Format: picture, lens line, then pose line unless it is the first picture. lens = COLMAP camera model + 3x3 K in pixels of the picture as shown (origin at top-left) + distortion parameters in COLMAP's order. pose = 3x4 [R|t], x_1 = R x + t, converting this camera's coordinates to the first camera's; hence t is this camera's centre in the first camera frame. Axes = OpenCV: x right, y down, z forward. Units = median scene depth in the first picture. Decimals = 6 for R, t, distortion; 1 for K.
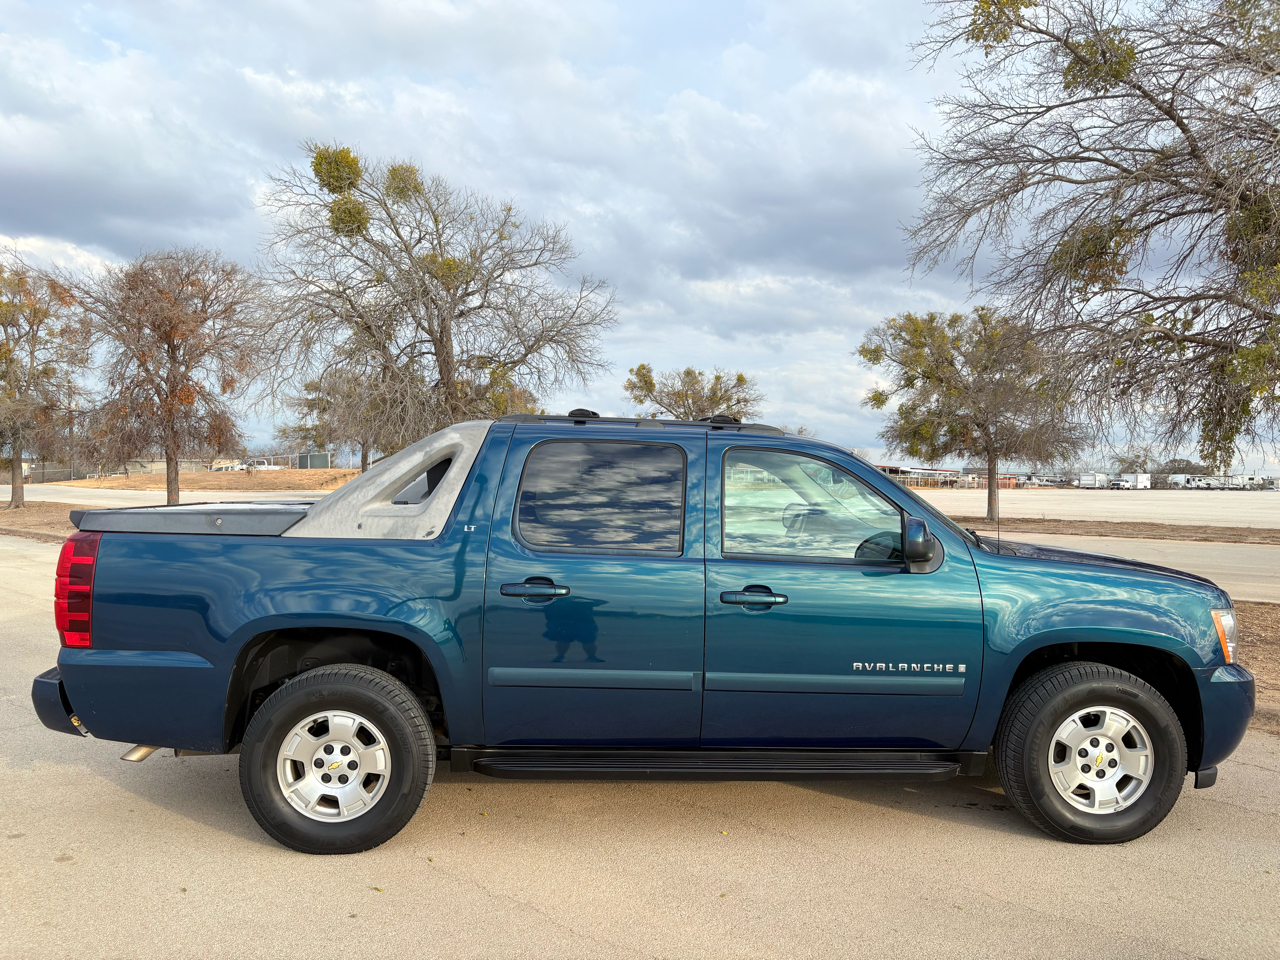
lens RADIAL K [[963.9, 0, 635.4], [0, 963.9, 497.8], [0, 0, 1]] dist [0.037457, -0.034488]
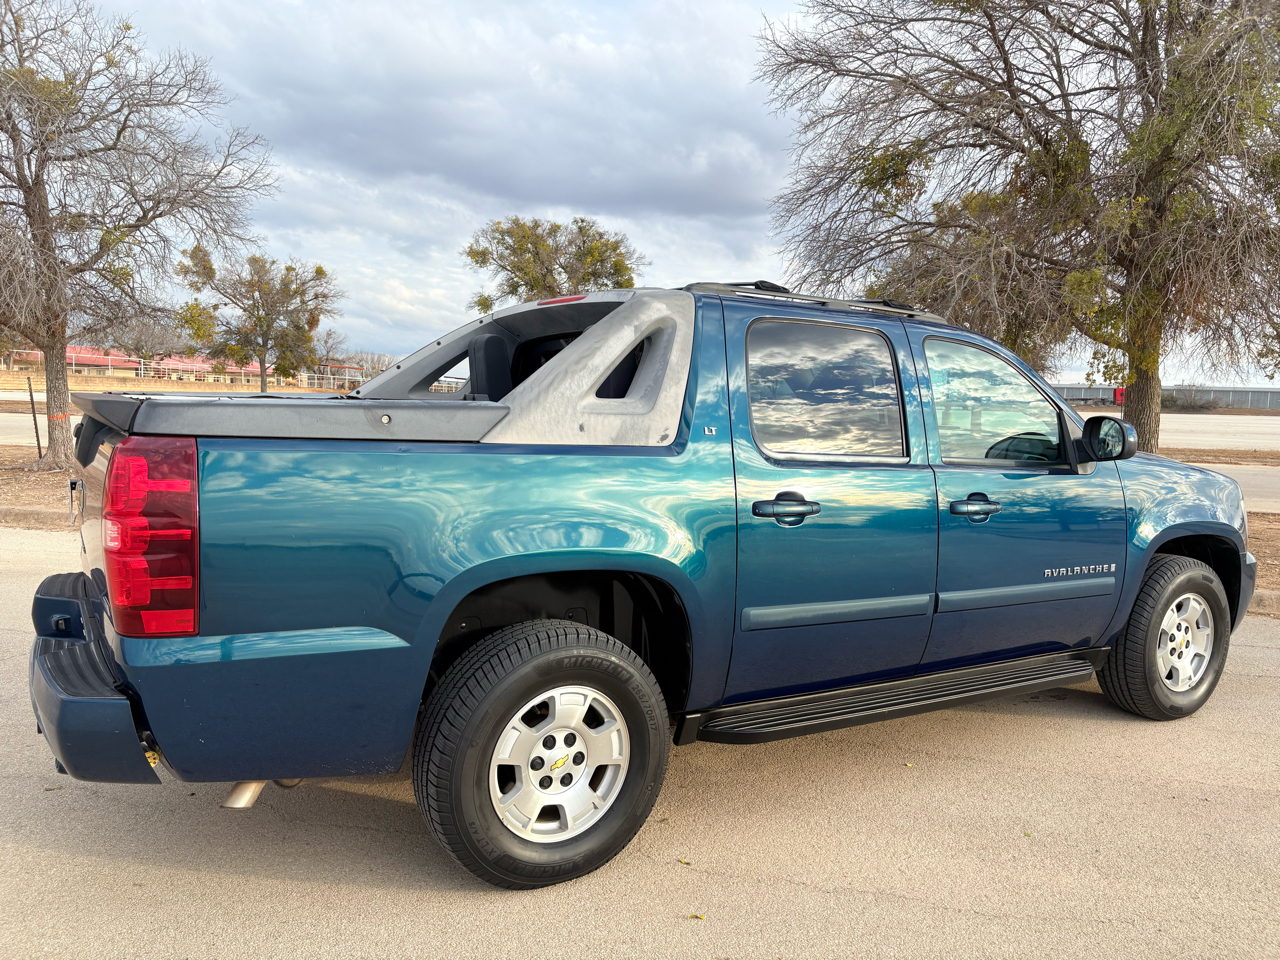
lens RADIAL K [[963.9, 0, 635.7], [0, 963.9, 480.4], [0, 0, 1]] dist [0.037457, -0.034488]
pose [[0.882958, -0.027140, 0.468667, -0.561480], [-0.009328, 0.997116, 0.075316, 0.014047], [-0.469360, -0.070873, 0.880158, 0.344852]]
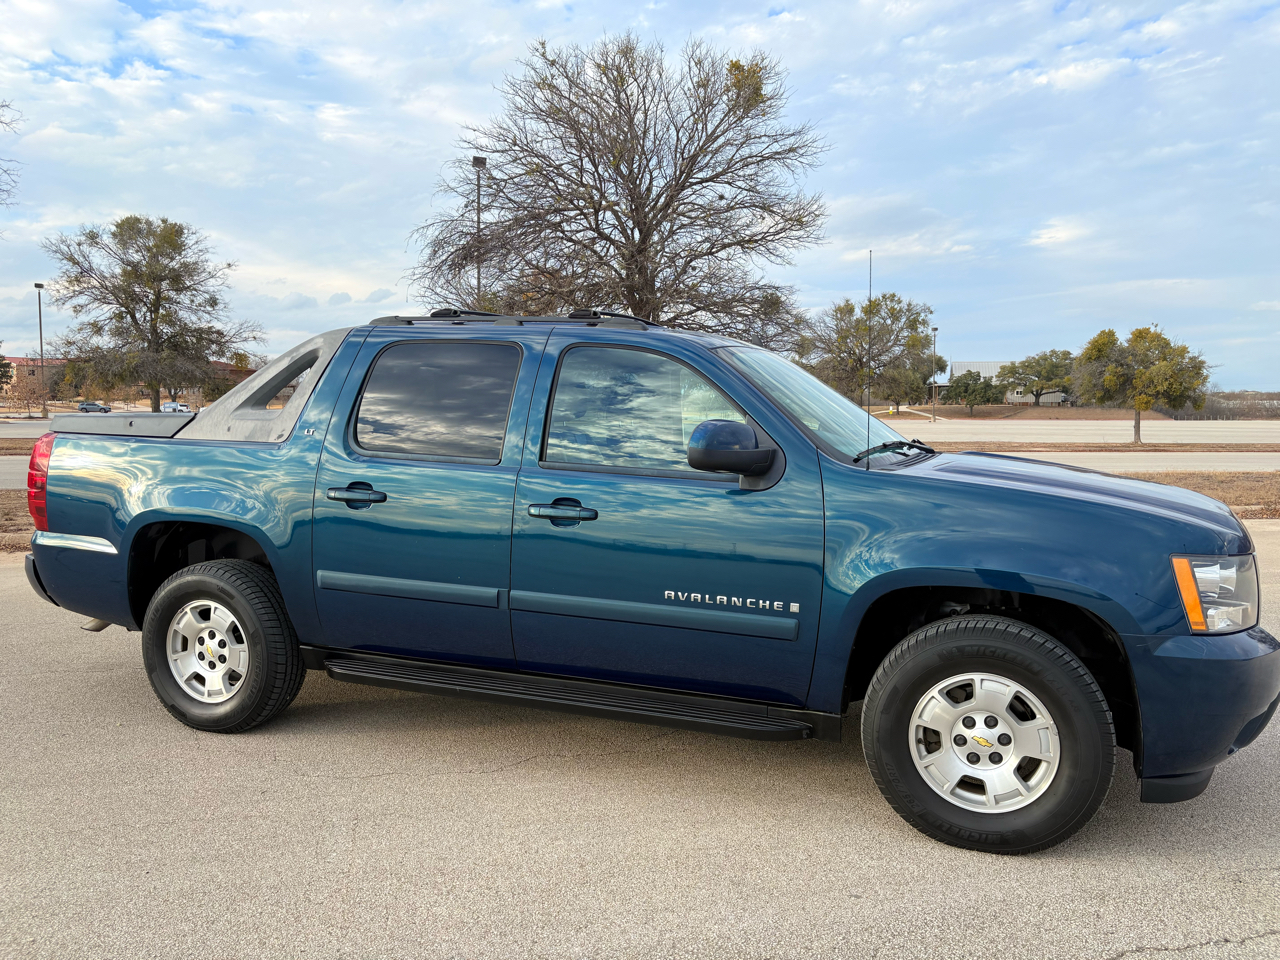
lens RADIAL K [[963.9, 0, 636.4], [0, 963.9, 480.8], [0, 0, 1]] dist [0.037457, -0.034488]
pose [[0.909801, 0.025335, -0.414271, 0.539006], [-0.002060, 0.998399, 0.056533, 0.024556], [0.415040, -0.050581, 0.908396, 0.213307]]
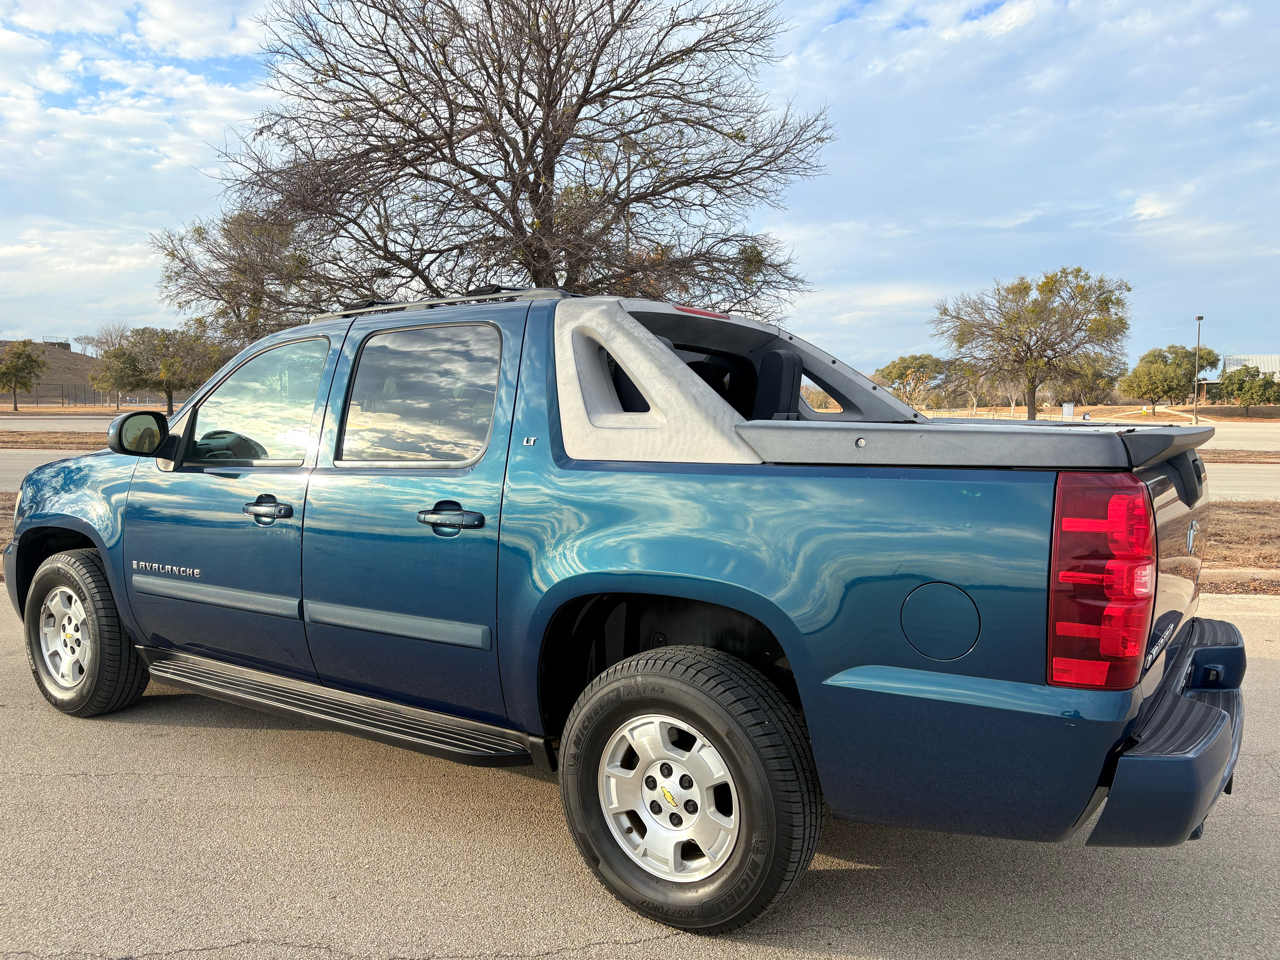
lens RADIAL K [[962.8, 0, 633.4], [0, 962.8, 483.3], [0, 0, 1]] dist [0.038472, -0.035882]
pose [[0.785026, 0.047306, -0.617653, 0.894211], [-0.011415, 0.998015, 0.061929, 0.009457], [0.619357, -0.041566, 0.784008, 1.454422]]
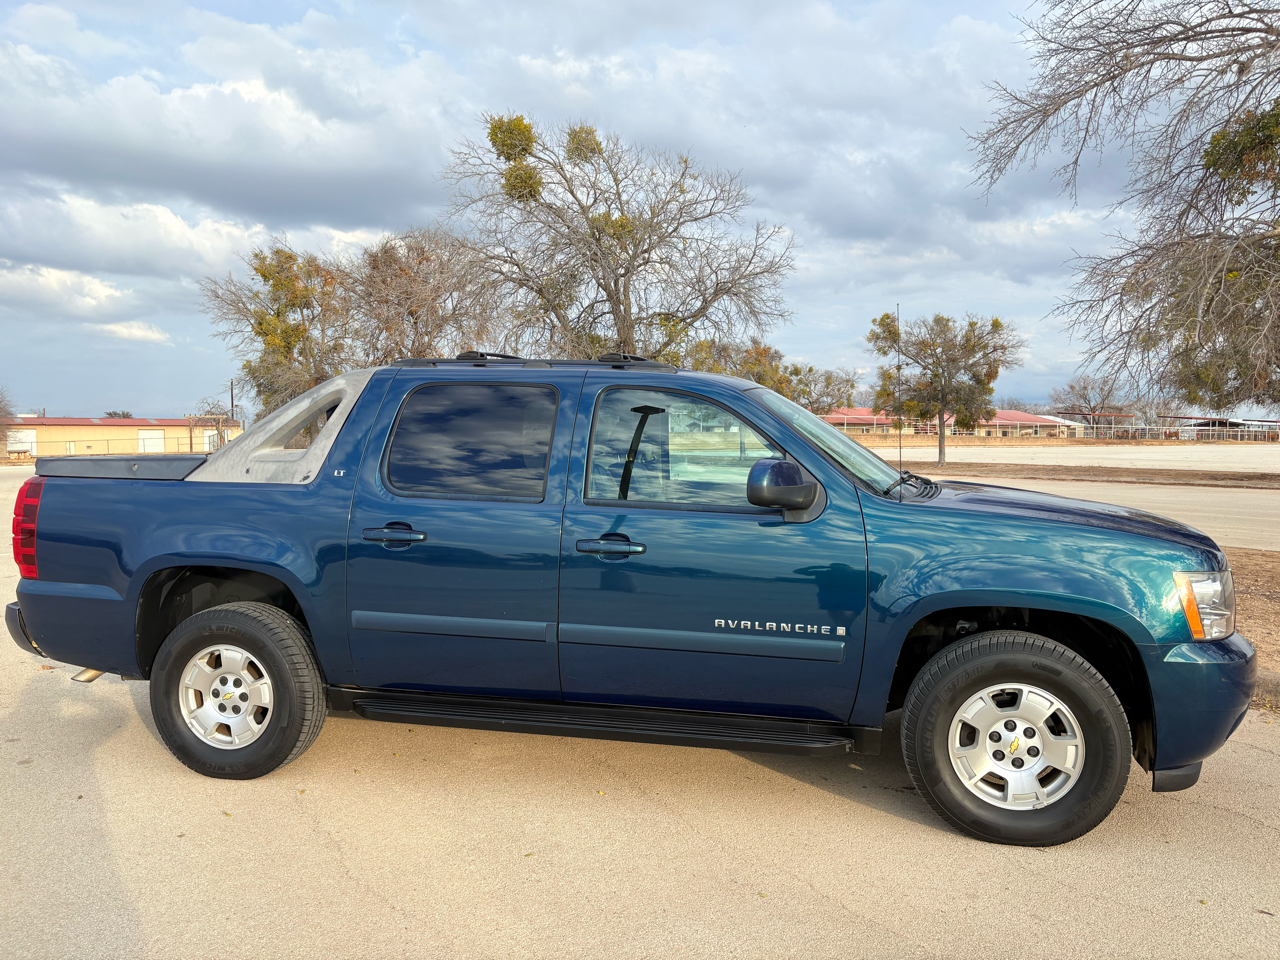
lens RADIAL K [[963.9, 0, 639.7], [0, 963.9, 486.7], [0, 0, 1]] dist [0.037457, -0.034488]
pose [[0.959360, 0.001432, -0.282181, 0.402005], [0.007138, 0.999544, 0.029338, 0.018362], [0.282095, -0.030160, 0.958912, 0.110974]]
